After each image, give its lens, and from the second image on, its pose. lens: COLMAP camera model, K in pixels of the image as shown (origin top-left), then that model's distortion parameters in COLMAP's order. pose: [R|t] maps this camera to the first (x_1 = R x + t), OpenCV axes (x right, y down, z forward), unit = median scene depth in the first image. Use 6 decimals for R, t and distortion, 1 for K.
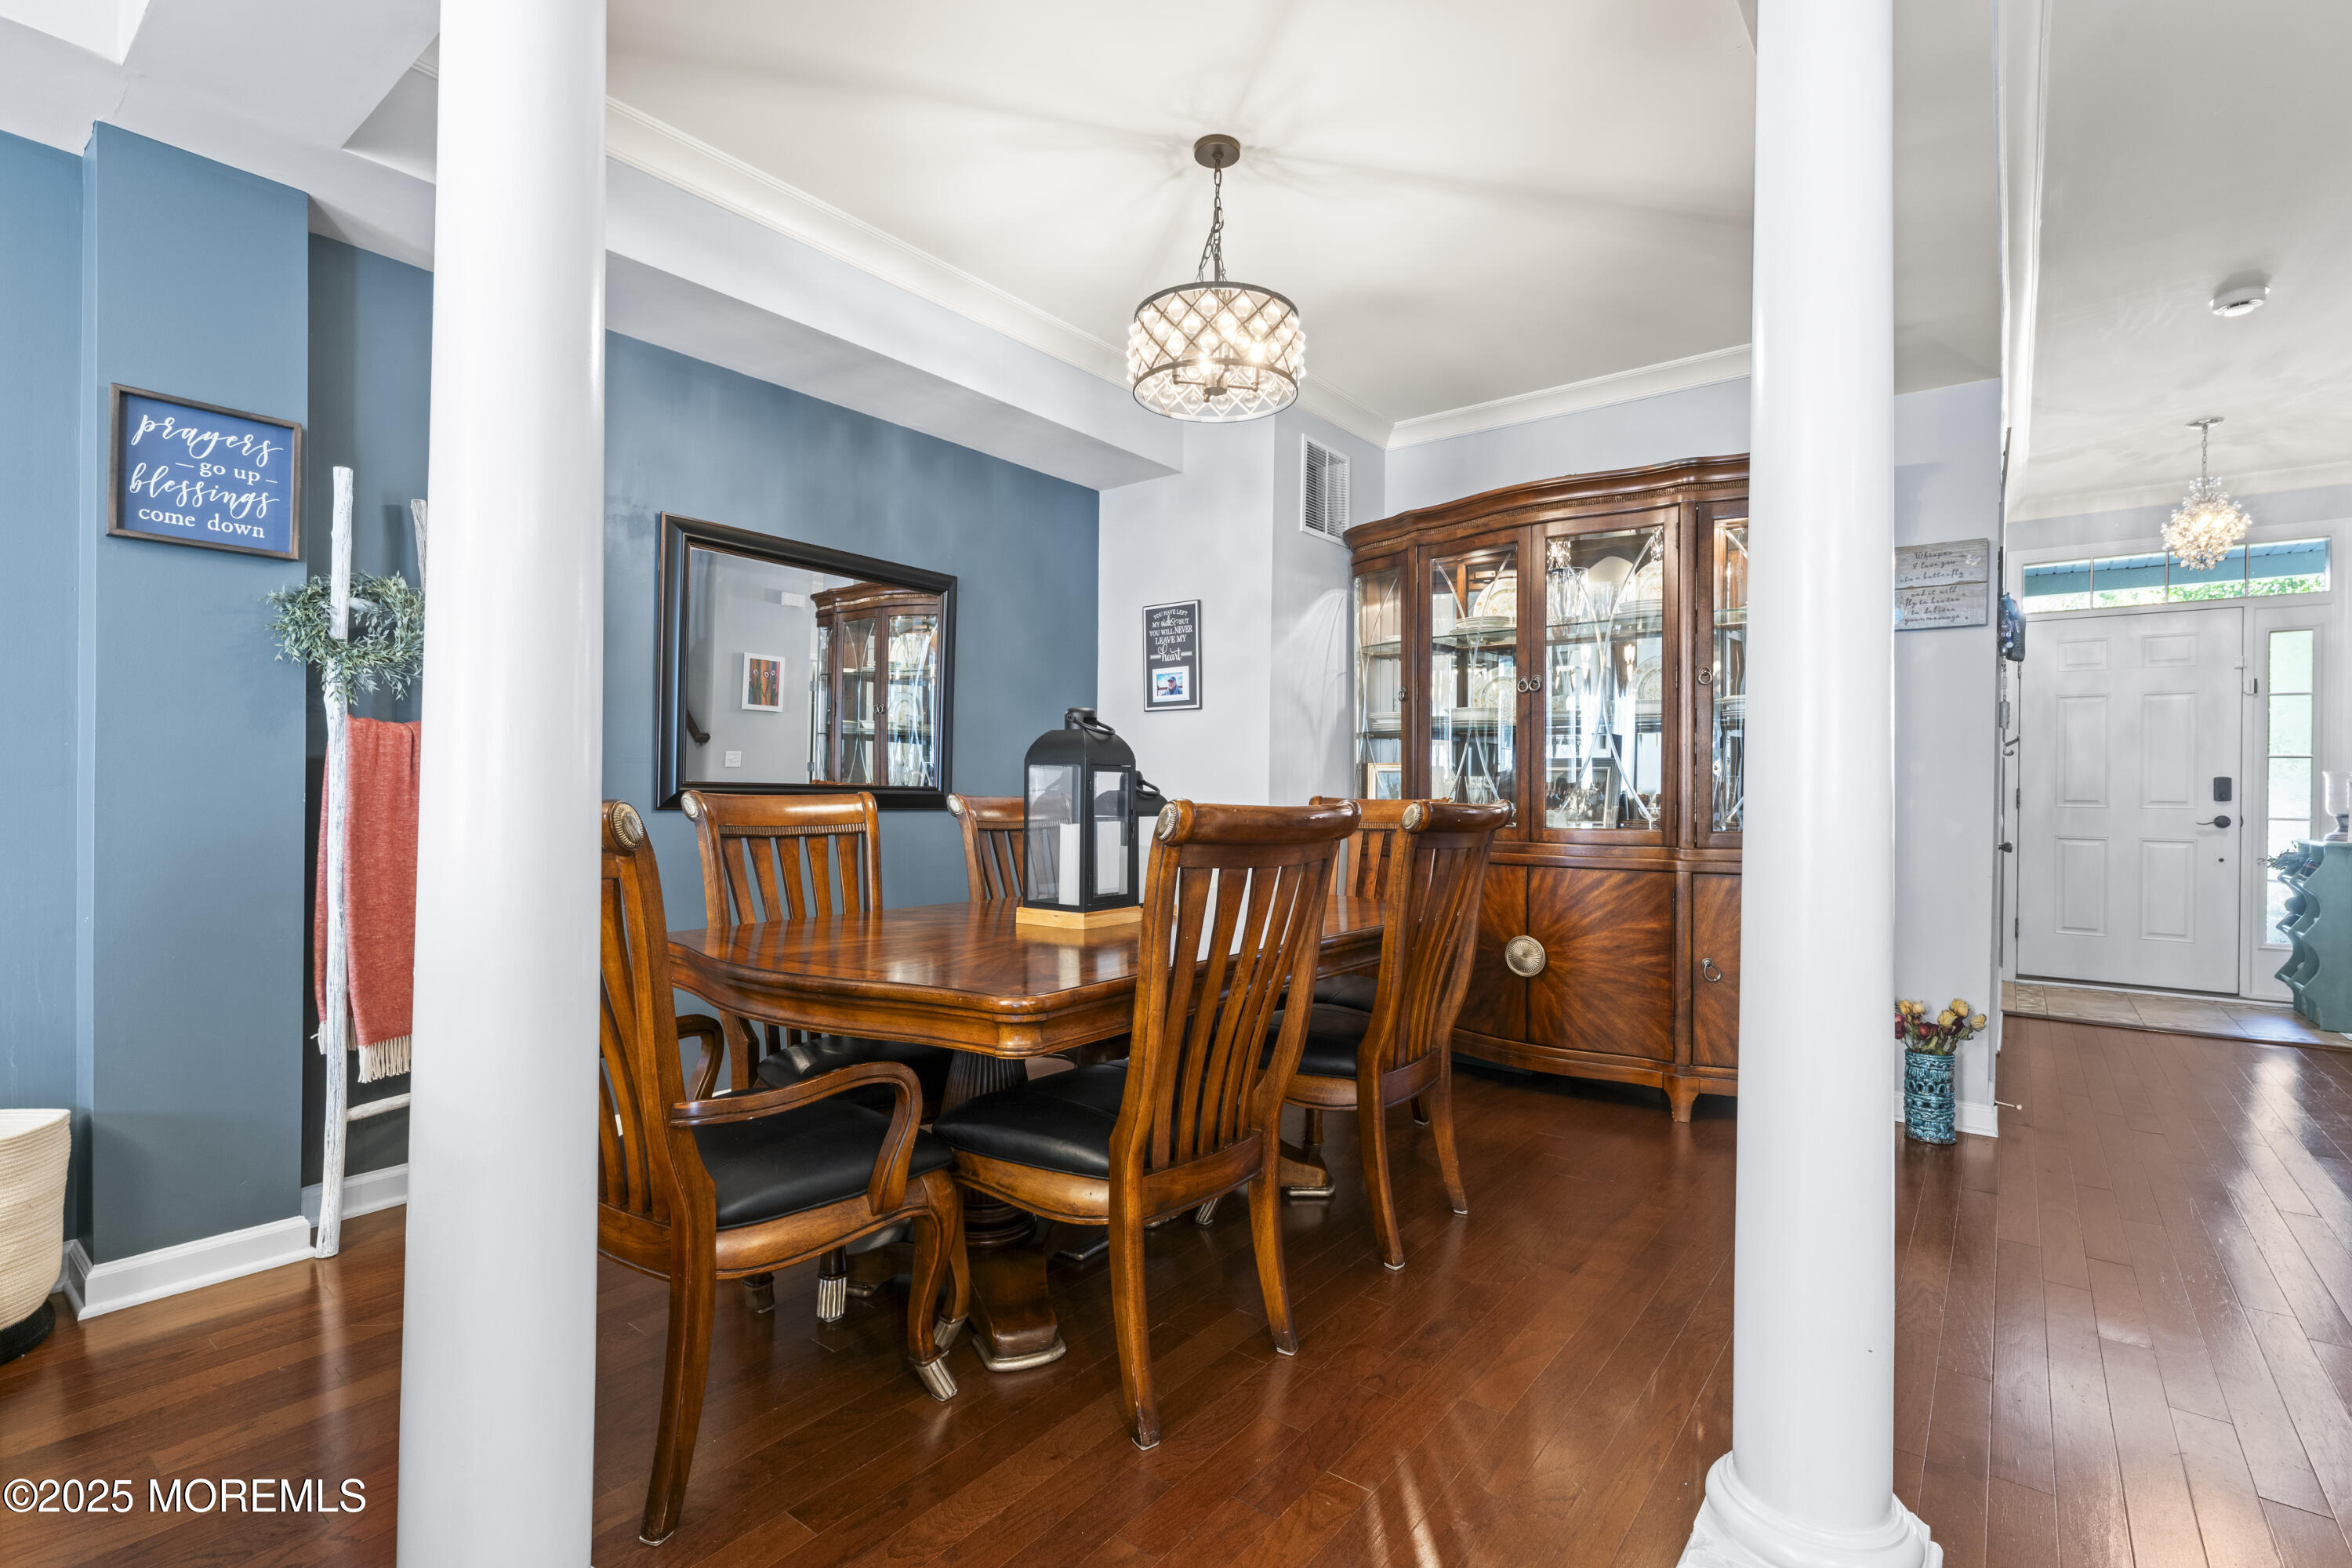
lens RADIAL K [[1103.3, 0, 1183.3], [0, 1103.3, 787.4], [0, 0, 1]] dist [0.016271, 0.000107]
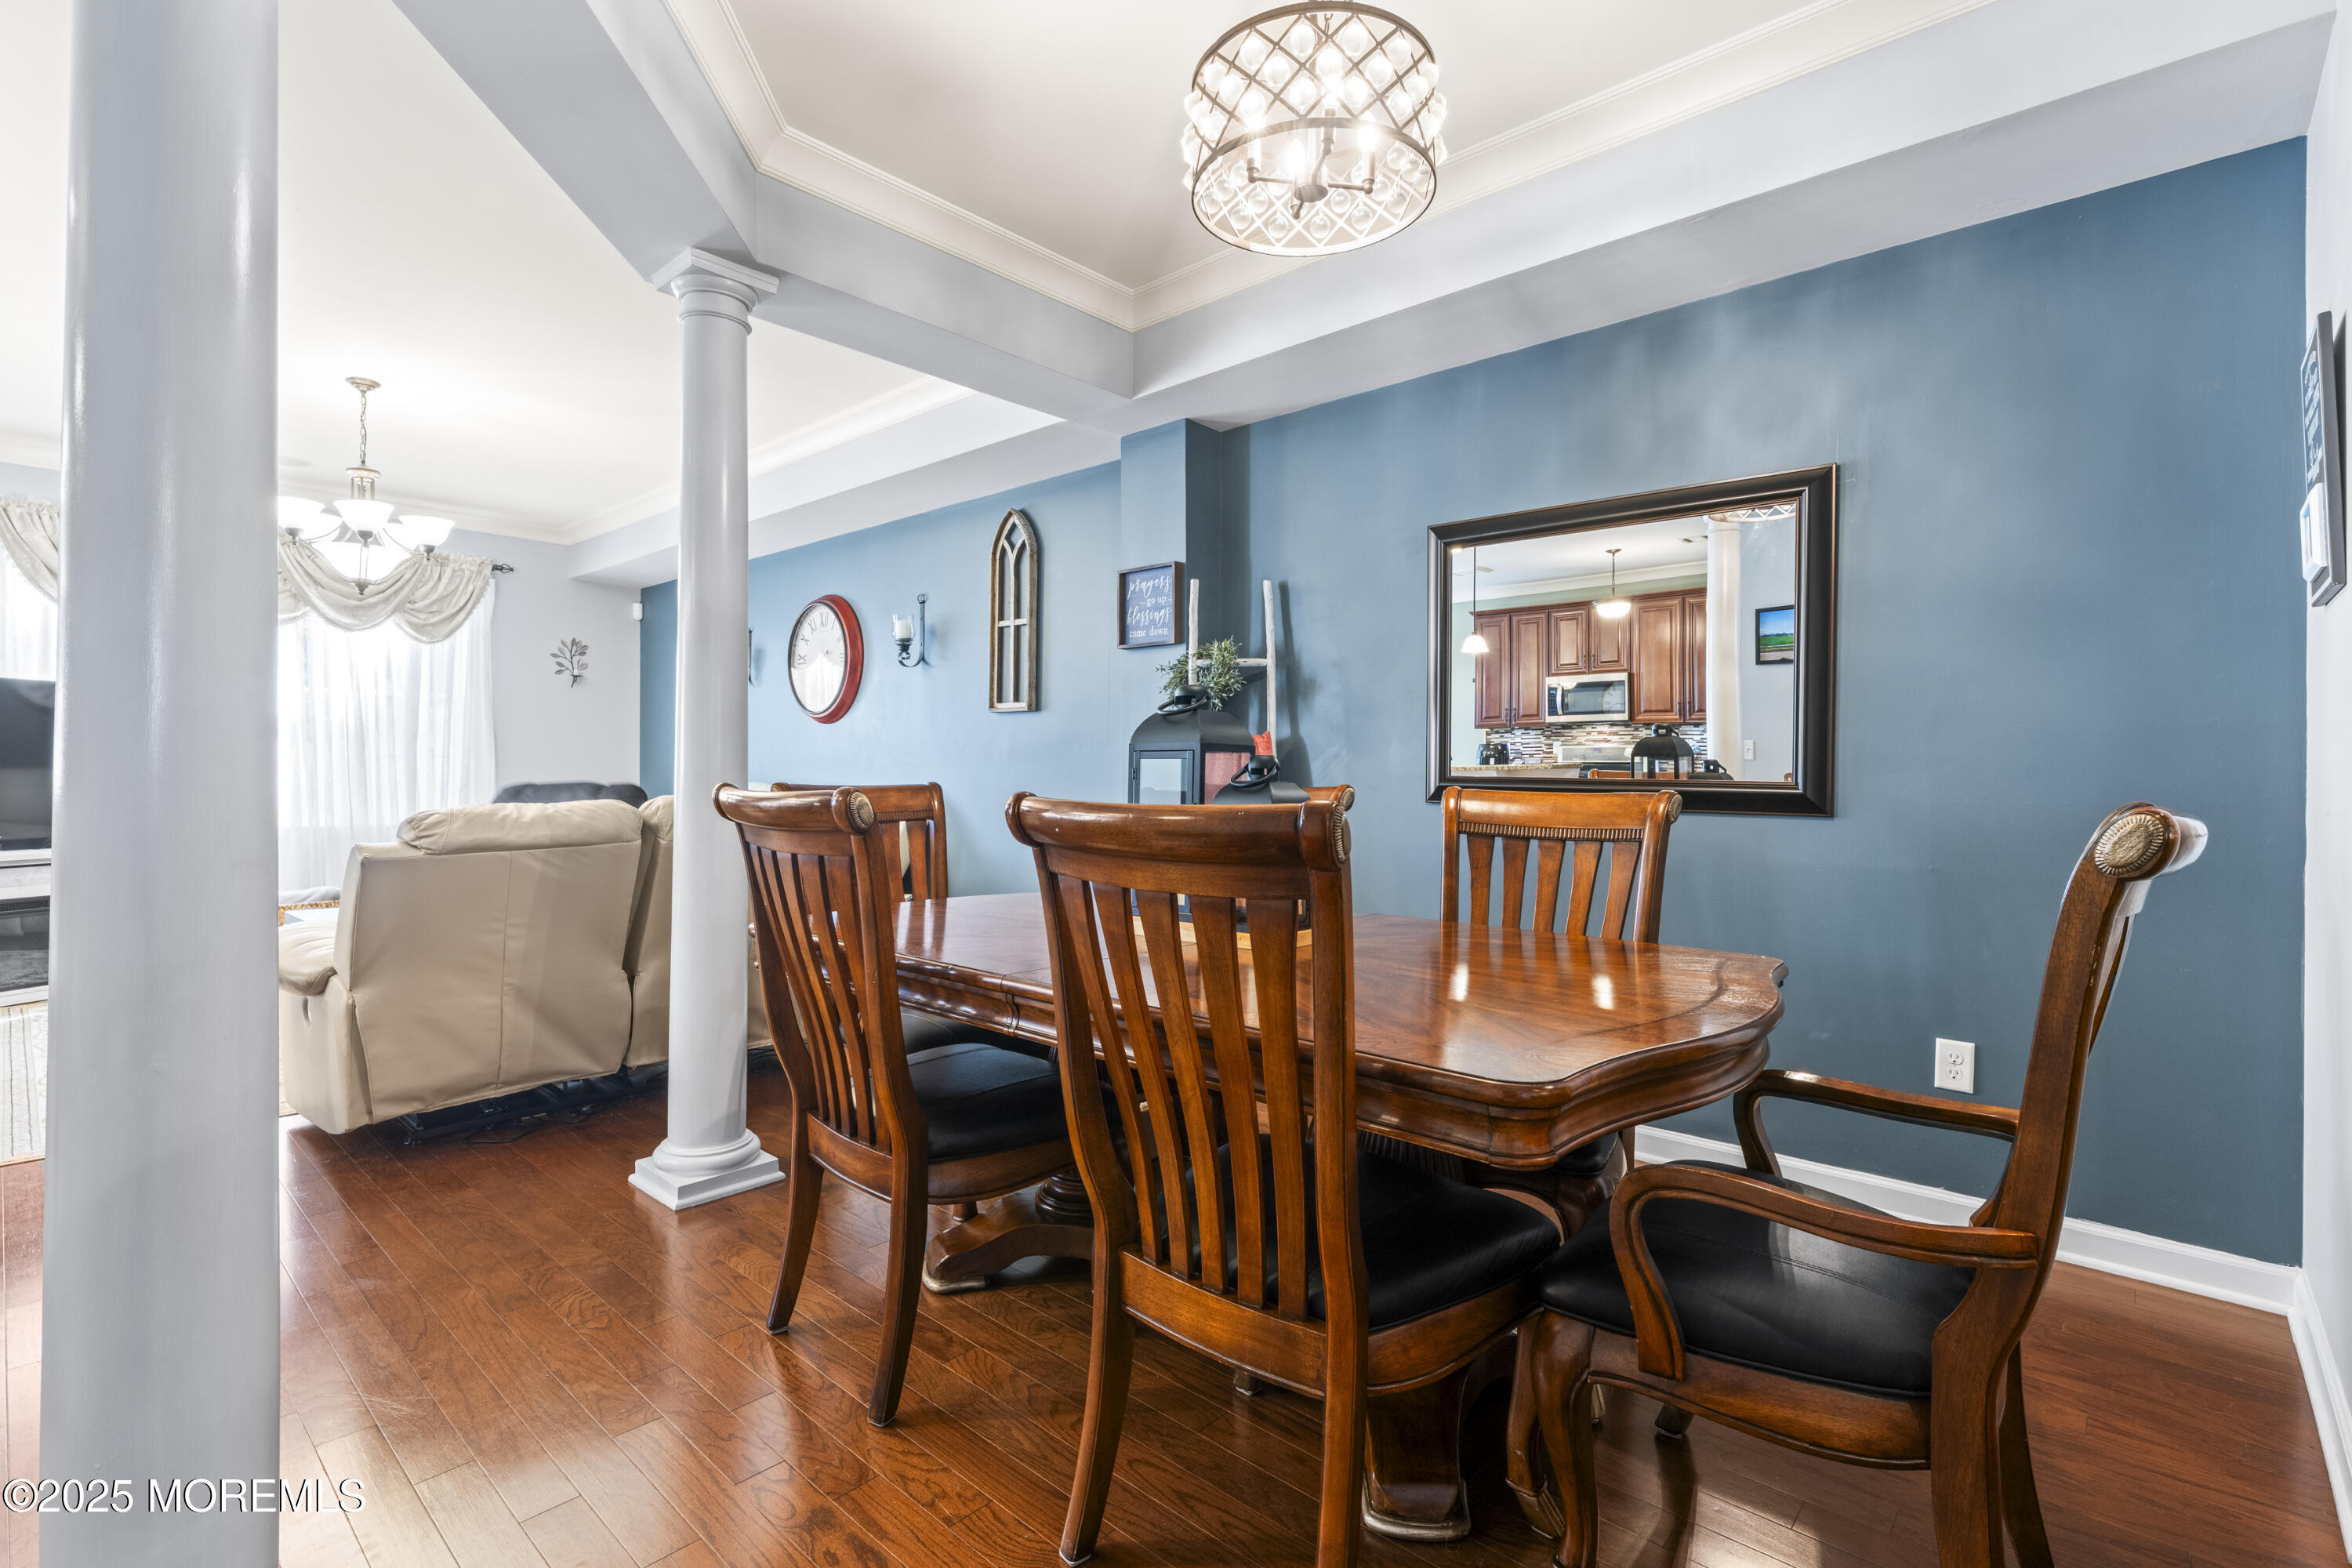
lens RADIAL K [[1074.2, 0, 1180.3], [0, 1074.2, 776.0], [0, 0, 1]] dist [-0.001658, -0.000351]
pose [[-0.091772, -0.002532, -0.995777, 0.704747], [-0.005123, 0.999985, -0.002071, -0.002705], [0.995767, 0.004911, -0.091784, 1.022692]]
